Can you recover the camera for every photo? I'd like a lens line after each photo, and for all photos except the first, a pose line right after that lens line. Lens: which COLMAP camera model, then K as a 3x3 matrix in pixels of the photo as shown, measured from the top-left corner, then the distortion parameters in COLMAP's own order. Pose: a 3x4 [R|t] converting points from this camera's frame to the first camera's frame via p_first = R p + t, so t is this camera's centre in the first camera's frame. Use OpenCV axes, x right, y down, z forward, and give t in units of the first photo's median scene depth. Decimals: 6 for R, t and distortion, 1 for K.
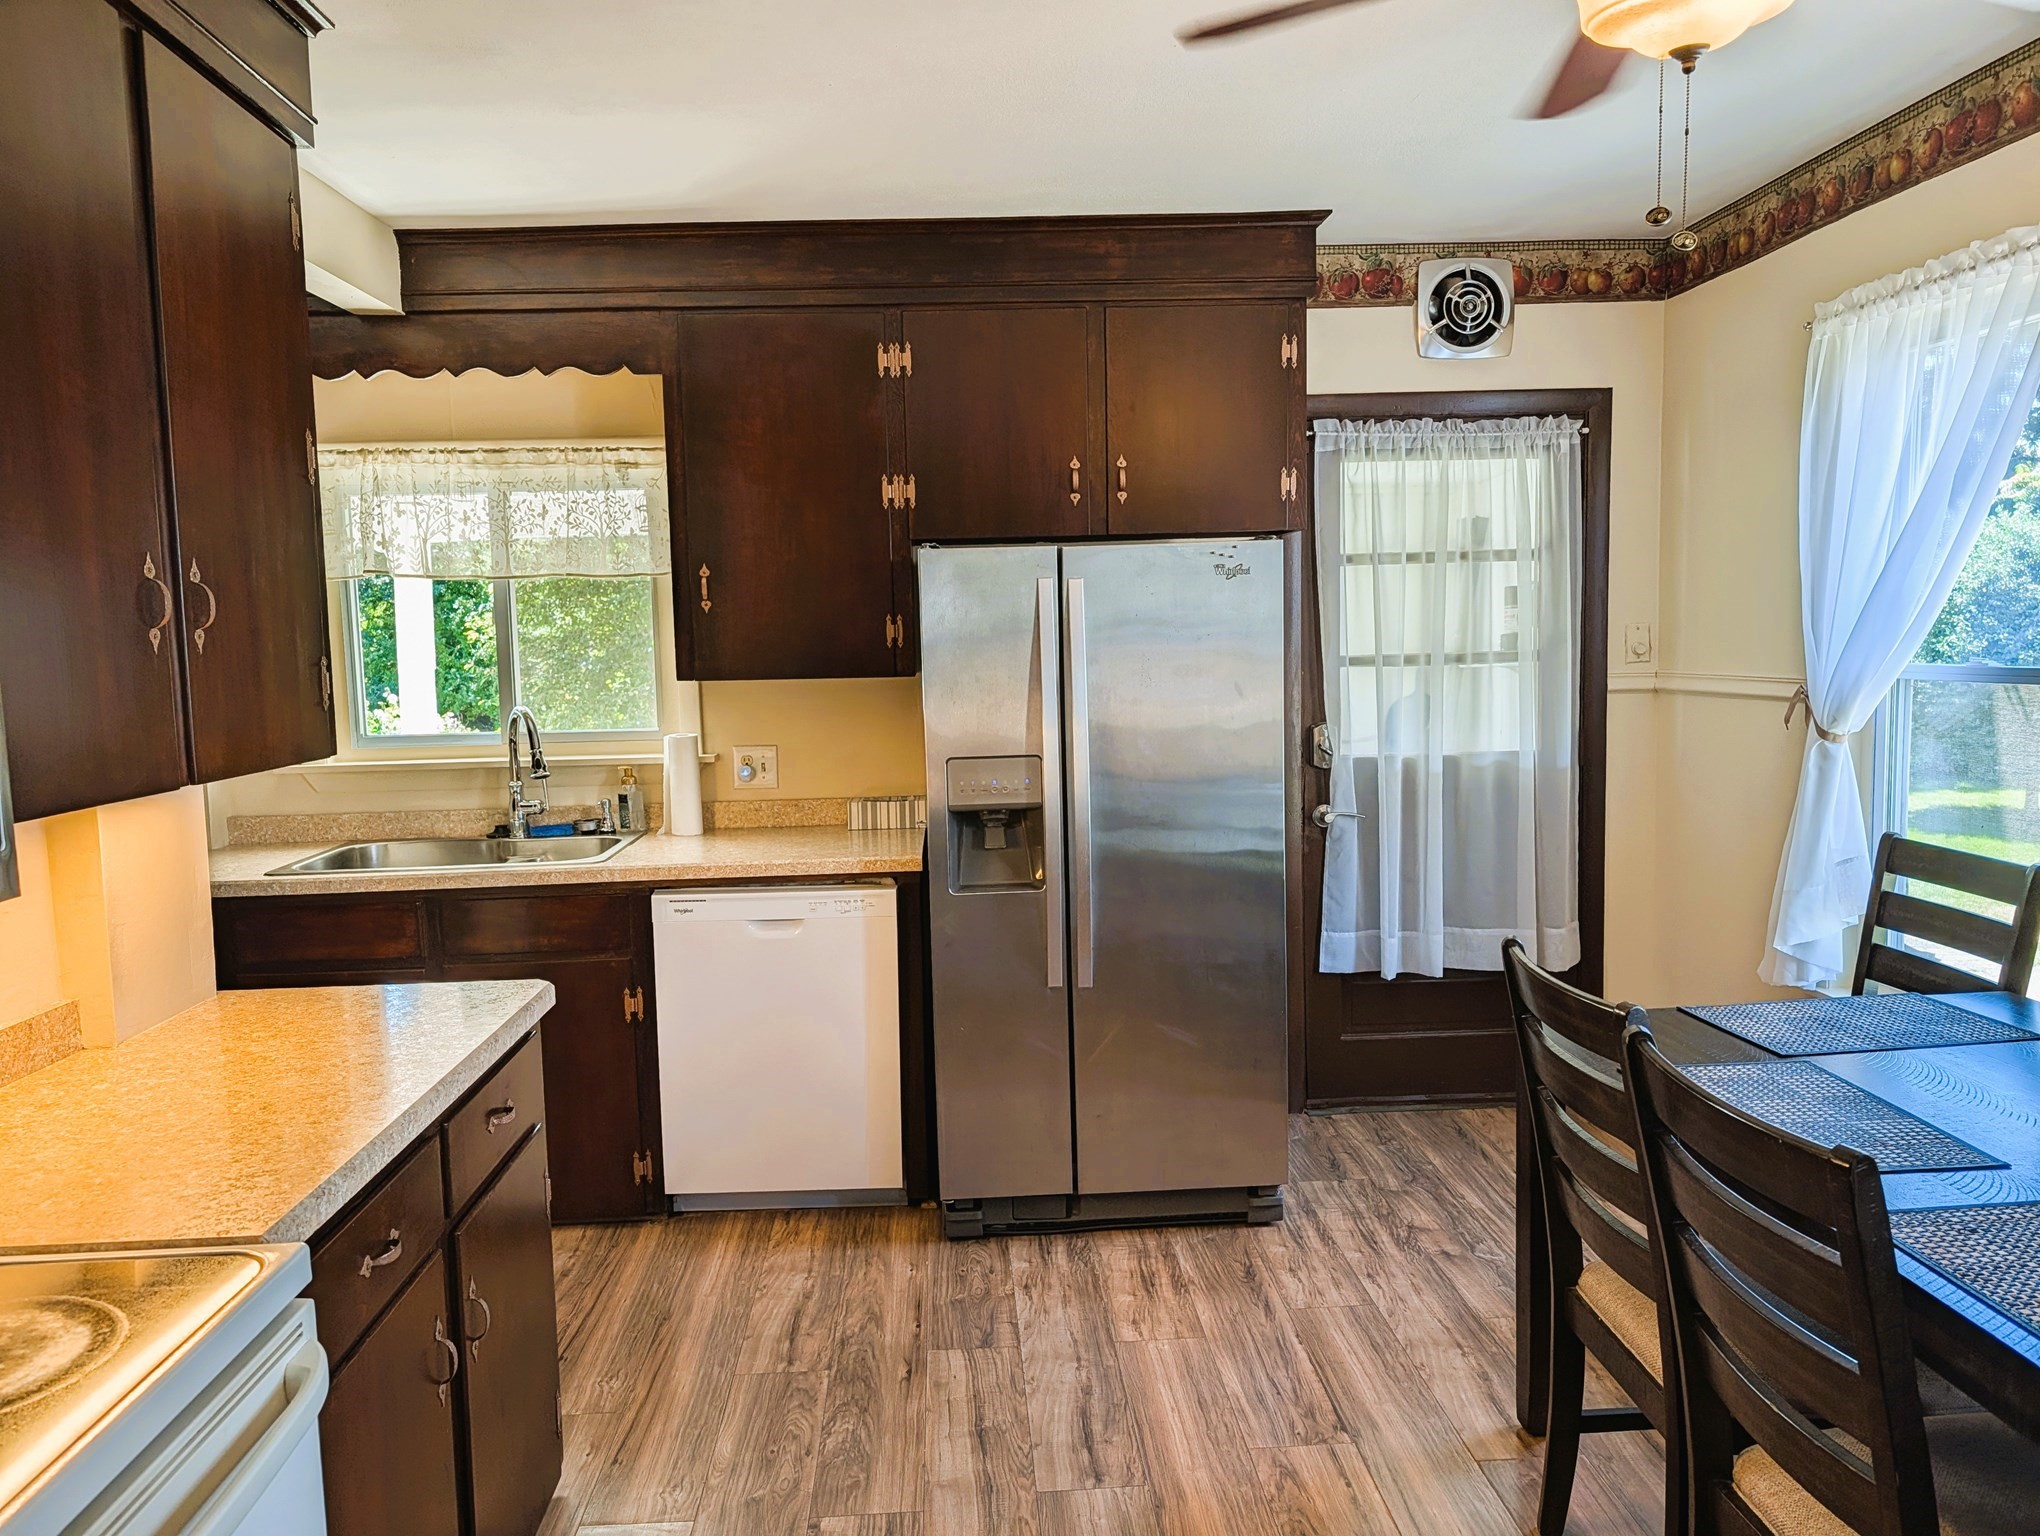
lens RADIAL K [[1463.8, 0, 1008.0], [0, 1463.8, 775.9], [0, 0, 1]] dist [0.022147, -0.027801]
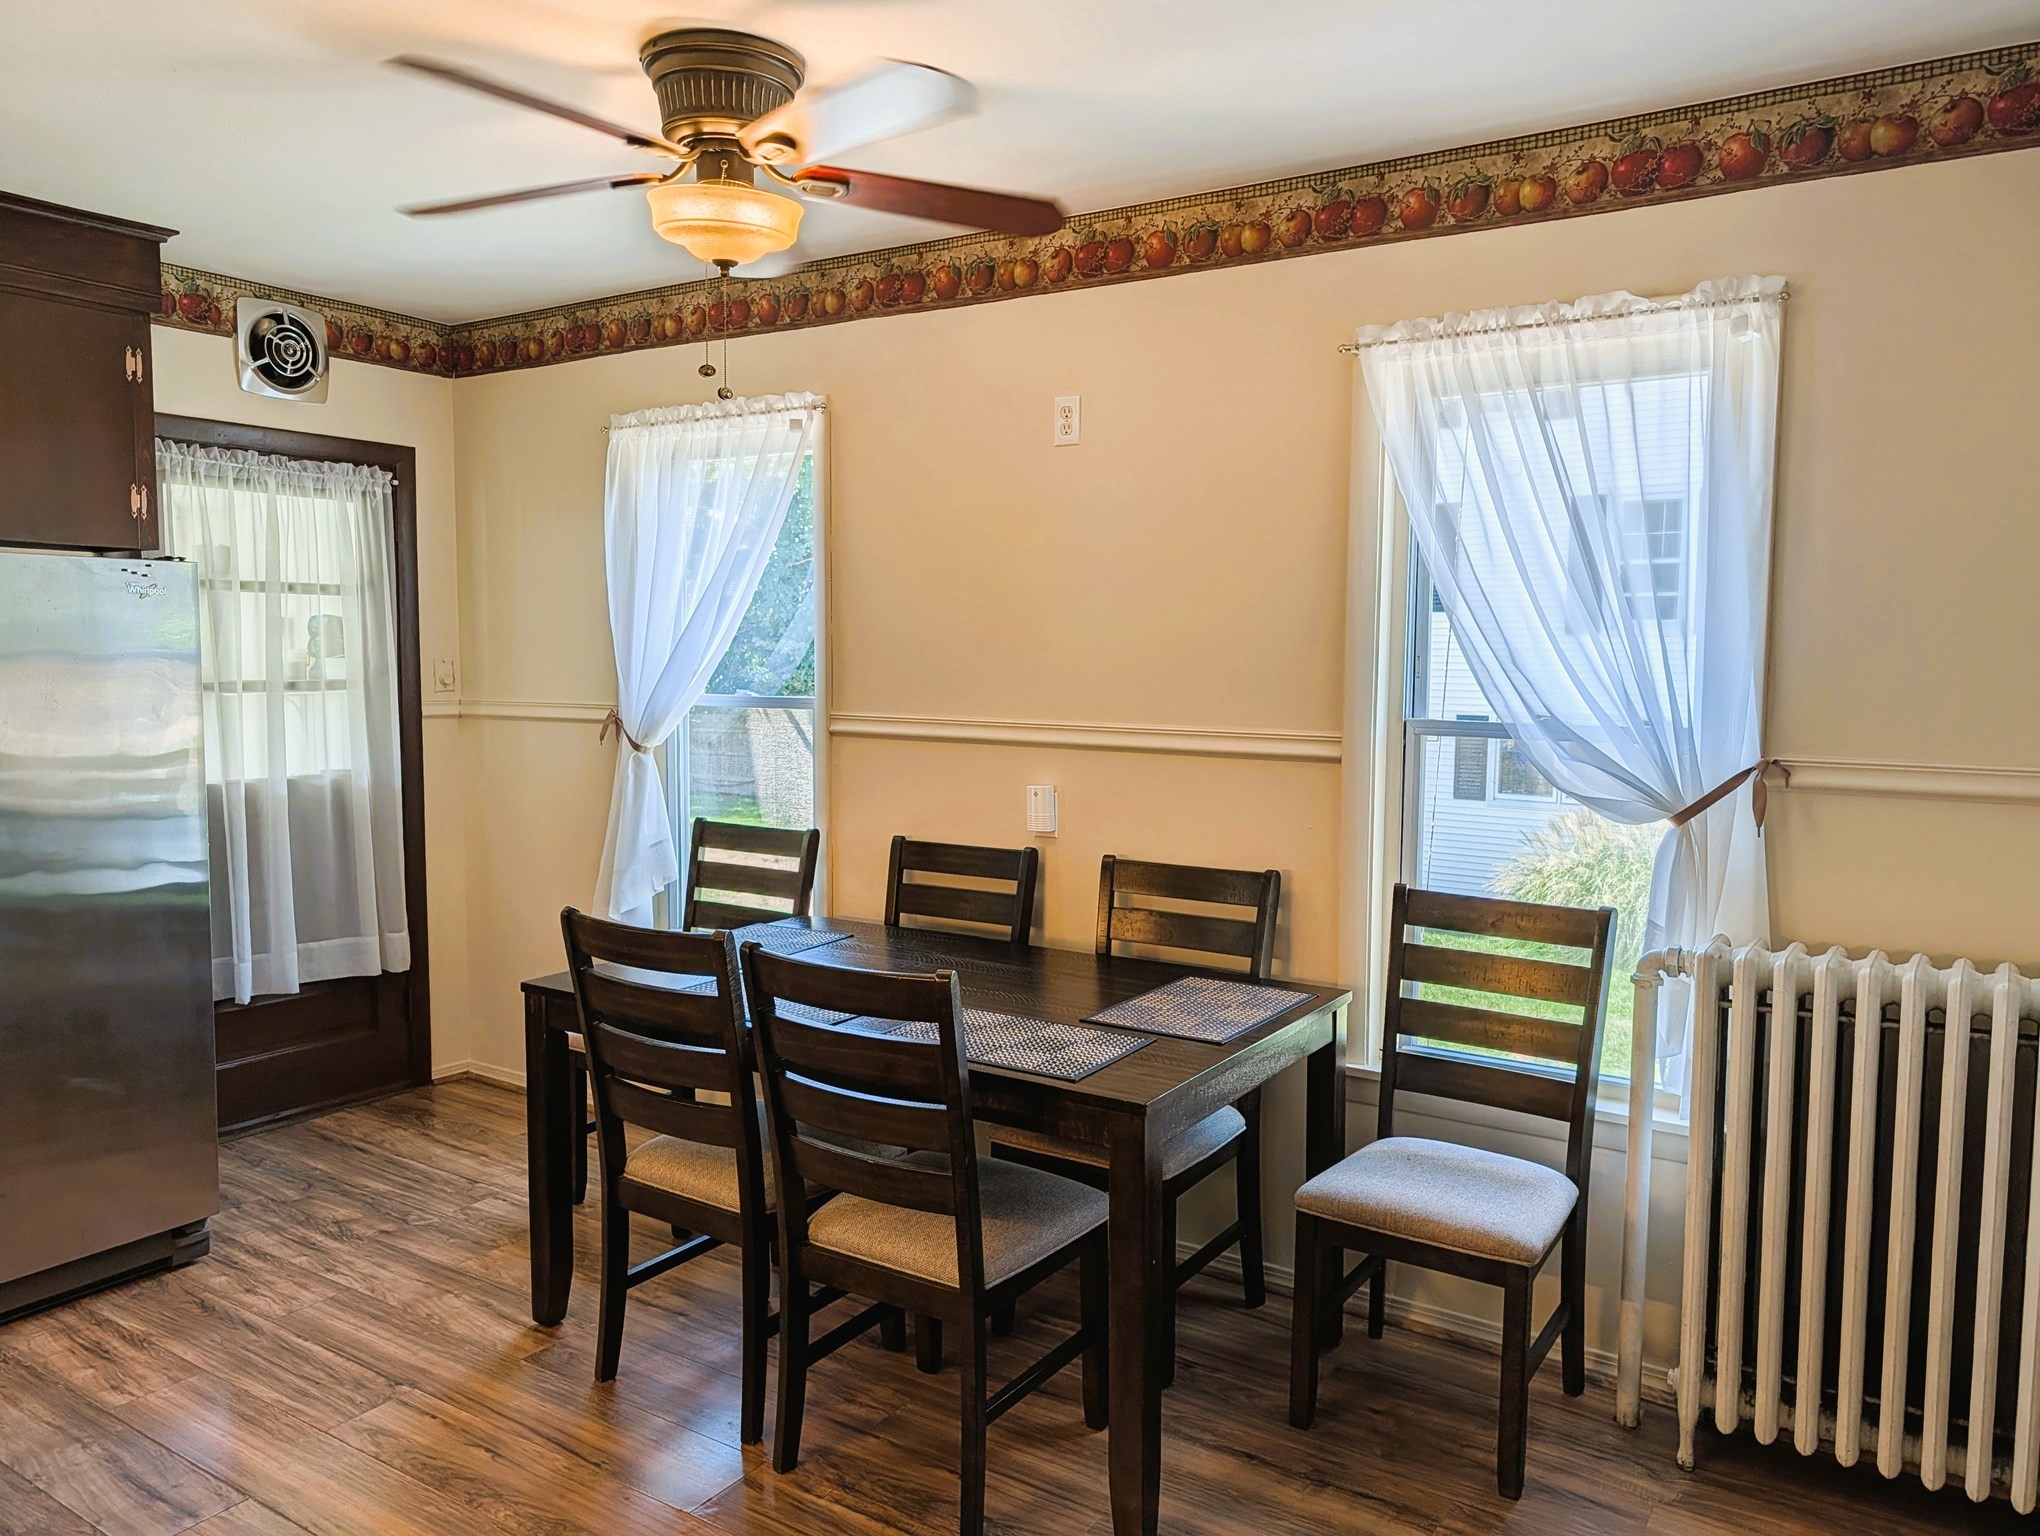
lens RADIAL K [[1463.8, 0, 1015.0], [0, 1463.8, 784.7], [0, 0, 1]] dist [0.022147, -0.027801]
pose [[0.582521, -0.040438, 0.811809, -0.270177], [0.054979, 0.998435, 0.010284, 0.008379], [-0.810954, 0.038641, 0.583833, -0.023324]]
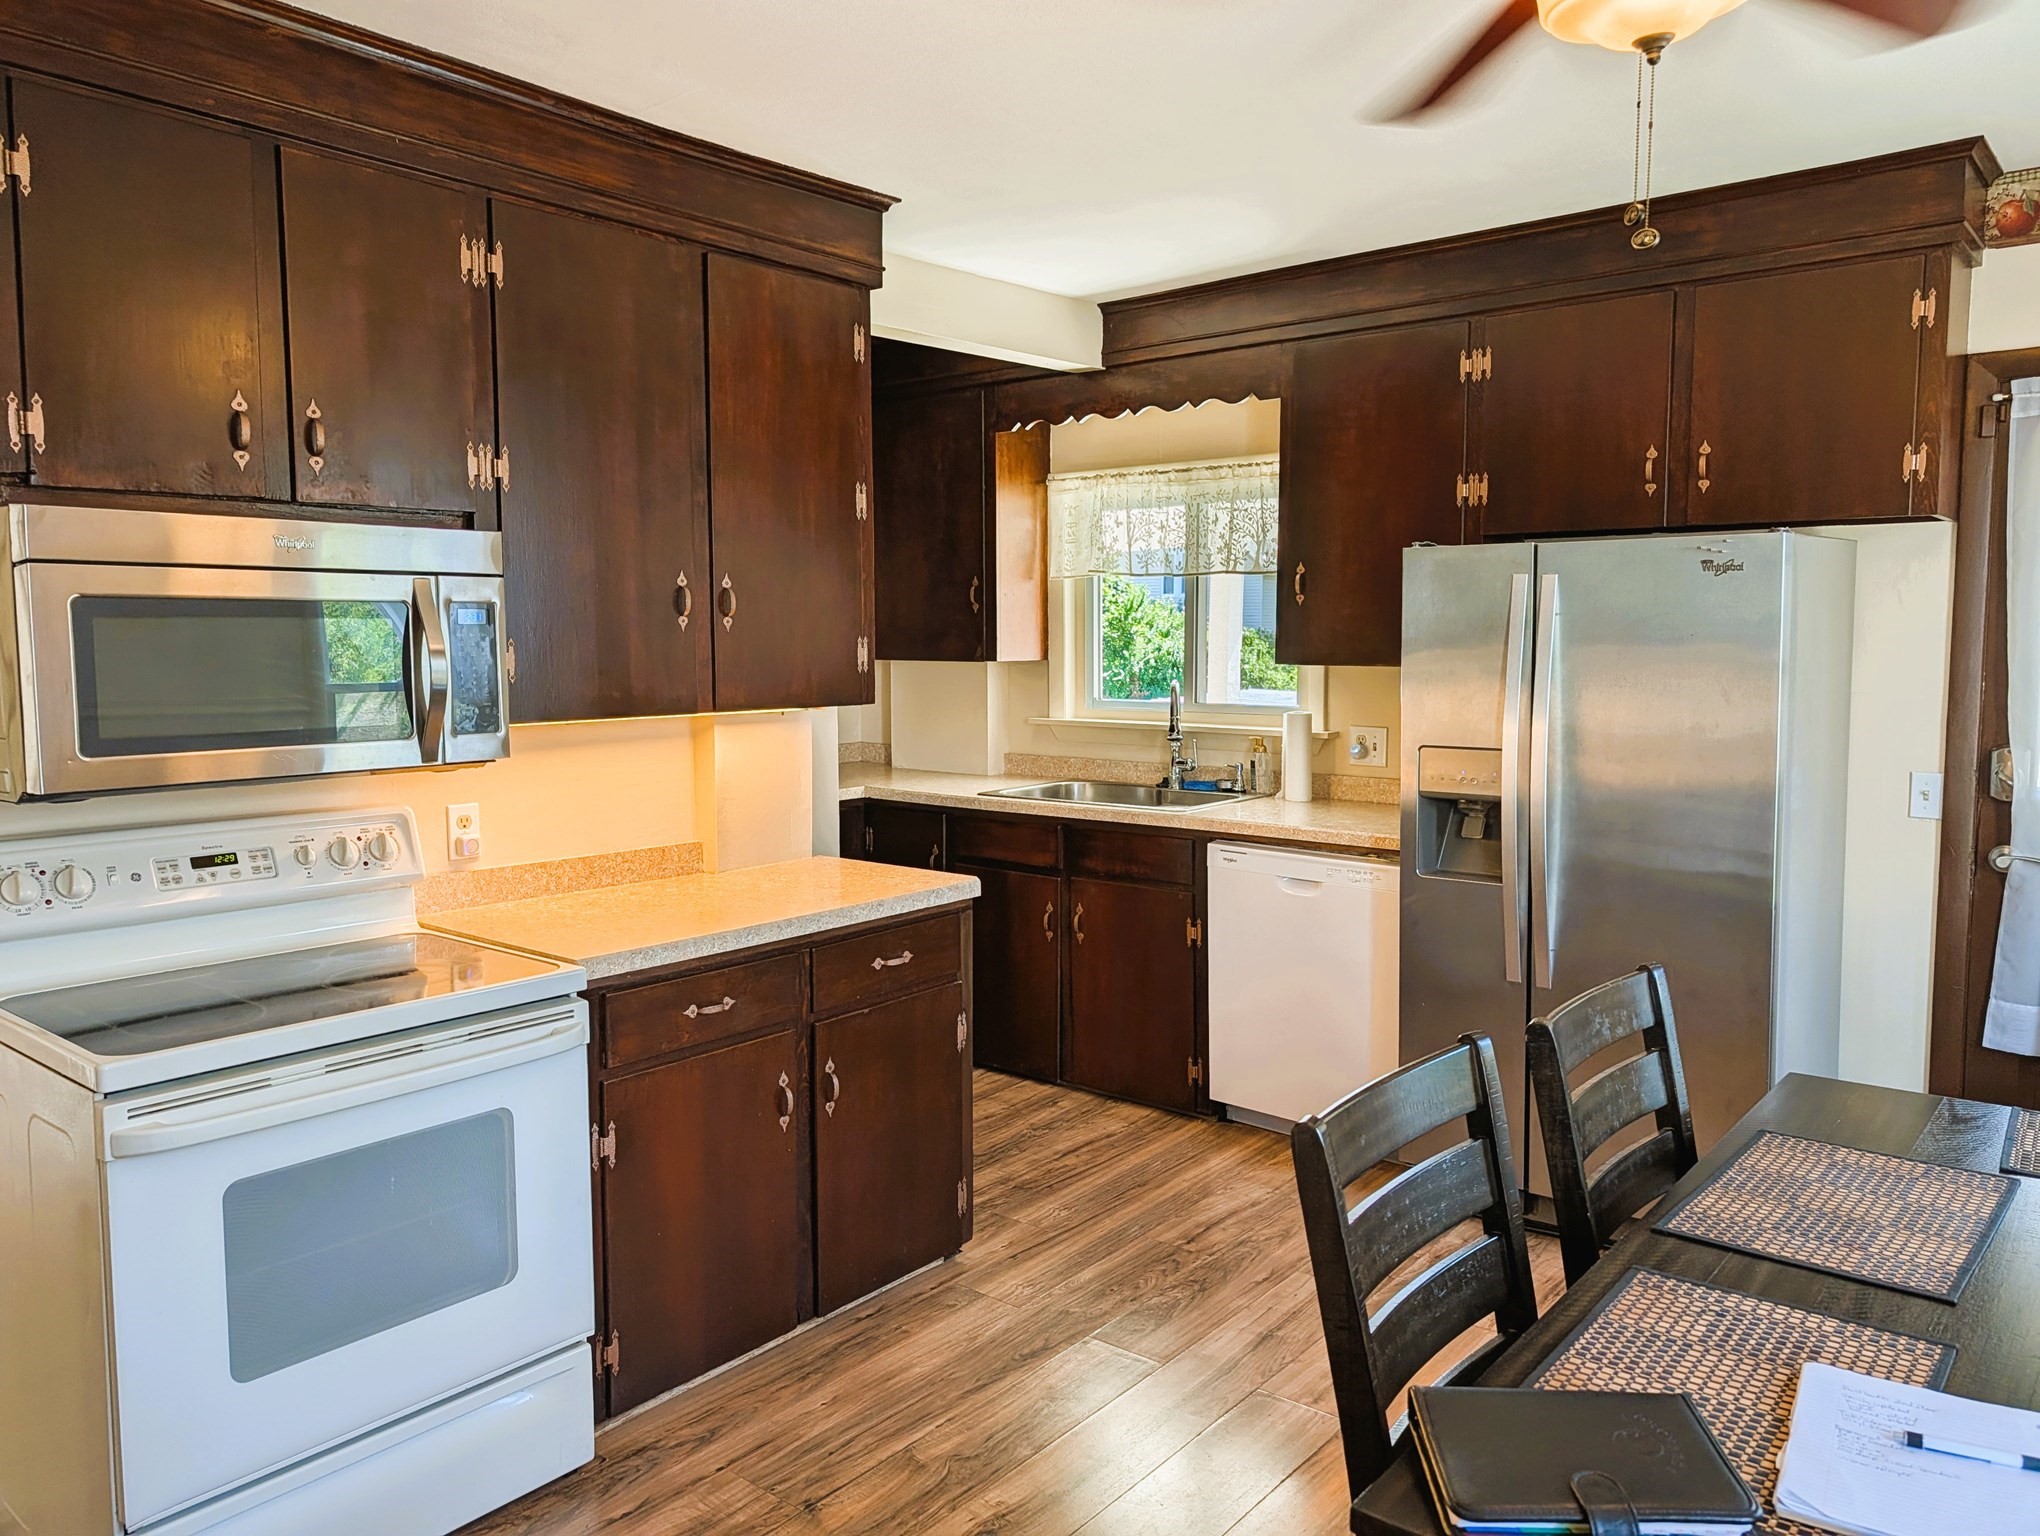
lens RADIAL K [[1463.8, 0, 1002.0], [0, 1463.8, 756.1], [0, 0, 1]] dist [0.022147, -0.027801]
pose [[0.733293, 0.080917, -0.675081, 0.403266], [-0.081607, 0.996190, 0.030763, -0.011130], [0.674998, 0.032533, 0.737102, 0.011805]]
